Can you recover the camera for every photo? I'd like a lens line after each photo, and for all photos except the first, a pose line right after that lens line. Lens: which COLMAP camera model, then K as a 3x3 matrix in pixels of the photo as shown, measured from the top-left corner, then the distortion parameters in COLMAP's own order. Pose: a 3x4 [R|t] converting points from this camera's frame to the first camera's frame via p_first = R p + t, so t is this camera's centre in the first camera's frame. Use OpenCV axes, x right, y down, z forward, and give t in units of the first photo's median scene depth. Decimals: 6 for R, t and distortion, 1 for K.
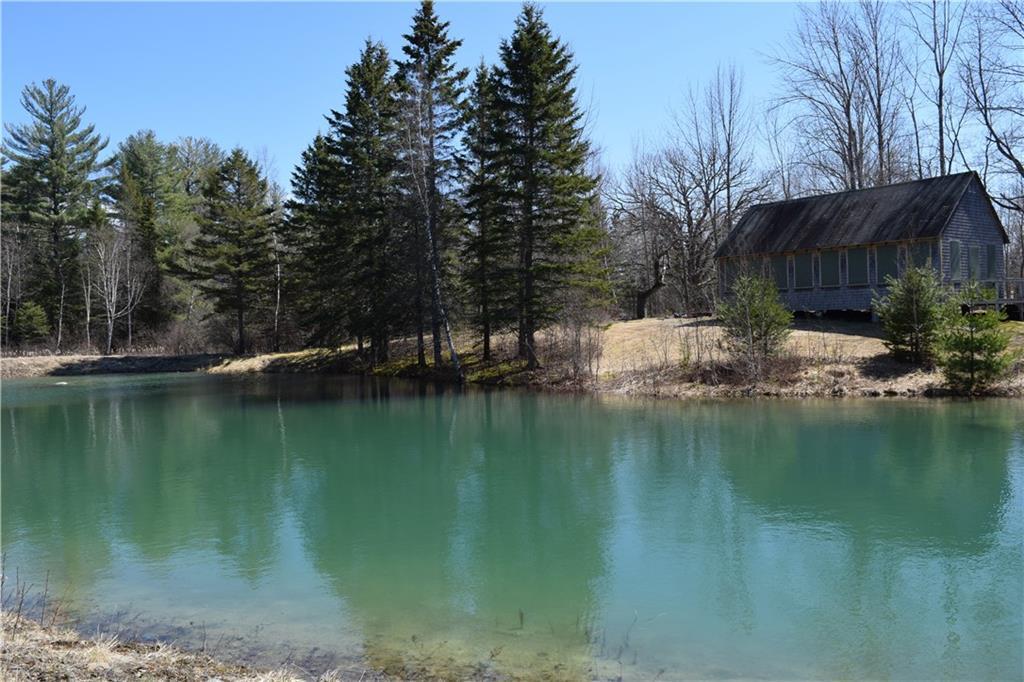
lens RADIAL K [[821.0, 0, 512.0], [0, 821.0, 341.0], [0, 0, 1]] dist [-0.001060, -0.000670]
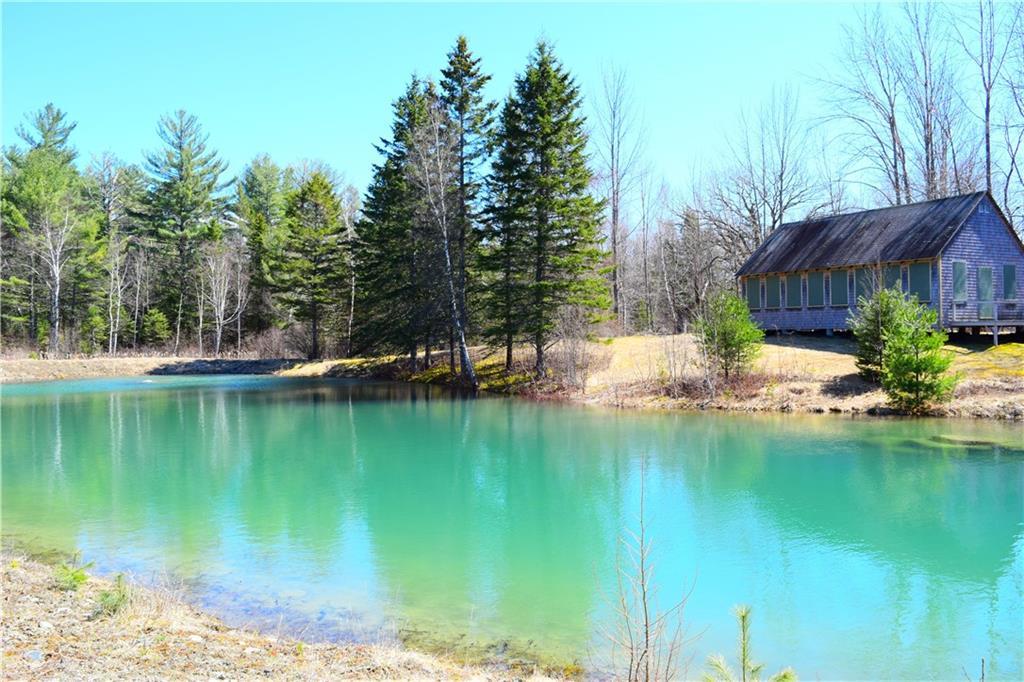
lens RADIAL K [[821.0, 0, 512.0], [0, 821.0, 341.0], [0, 0, 1]] dist [-0.001060, -0.000670]
pose [[0.987214, 0.019143, -0.158247, 0.136563], [-0.021303, 0.999701, -0.011968, -0.001898], [0.157971, 0.015187, 0.987327, -0.054444]]
